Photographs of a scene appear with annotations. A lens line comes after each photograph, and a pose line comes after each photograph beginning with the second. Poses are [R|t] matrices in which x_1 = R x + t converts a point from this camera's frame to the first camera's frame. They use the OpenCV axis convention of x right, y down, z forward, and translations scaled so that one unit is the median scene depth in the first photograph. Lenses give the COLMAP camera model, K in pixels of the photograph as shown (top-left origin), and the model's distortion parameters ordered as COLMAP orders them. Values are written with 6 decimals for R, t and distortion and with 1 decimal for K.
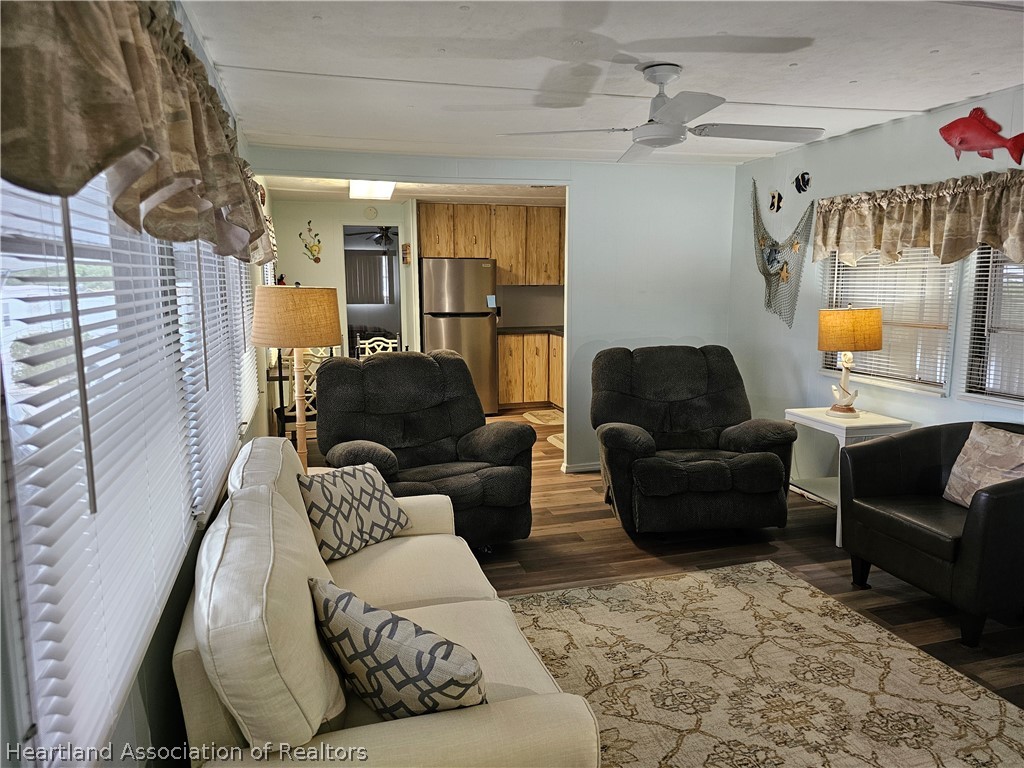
lens RADIAL K [[694.2, 0, 509.6], [0, 694.2, 384.2], [0, 0, 1]] dist [0.010858, -0.003164]
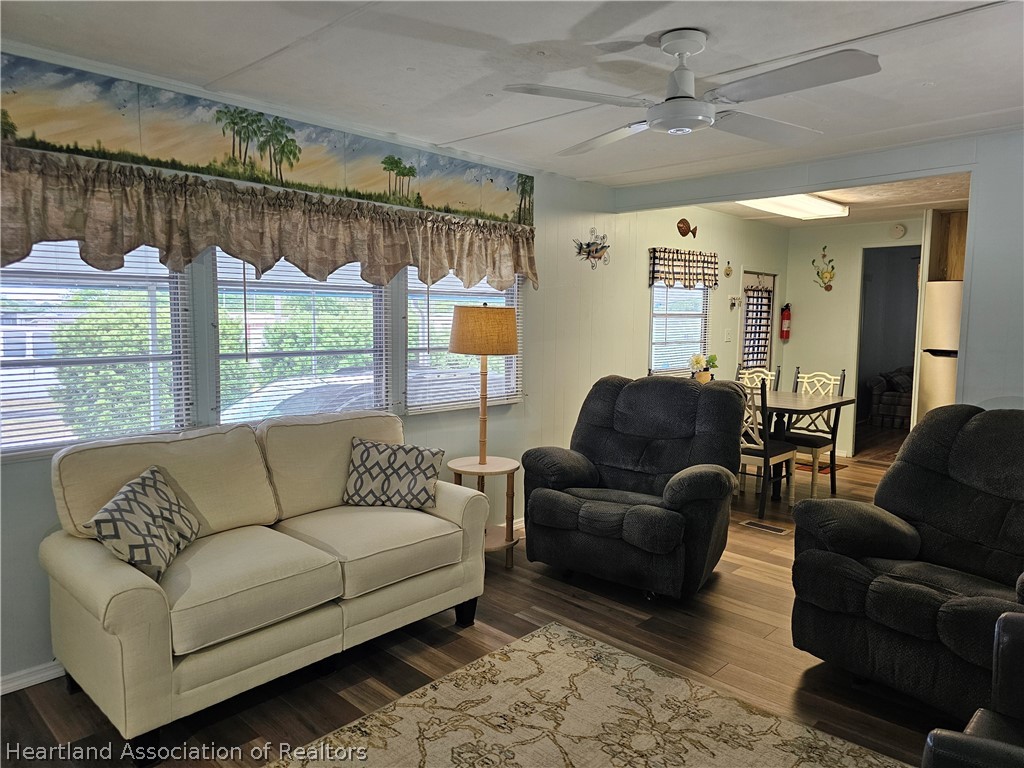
lens RADIAL K [[694.2, 0, 486.0], [0, 694.2, 376.8], [0, 0, 1]] dist [0.010858, -0.003164]
pose [[0.492104, 0.090871, -0.865781, 0.756902], [-0.143284, 0.989428, 0.022407, -0.042773], [0.858664, 0.113026, 0.499922, 0.394931]]
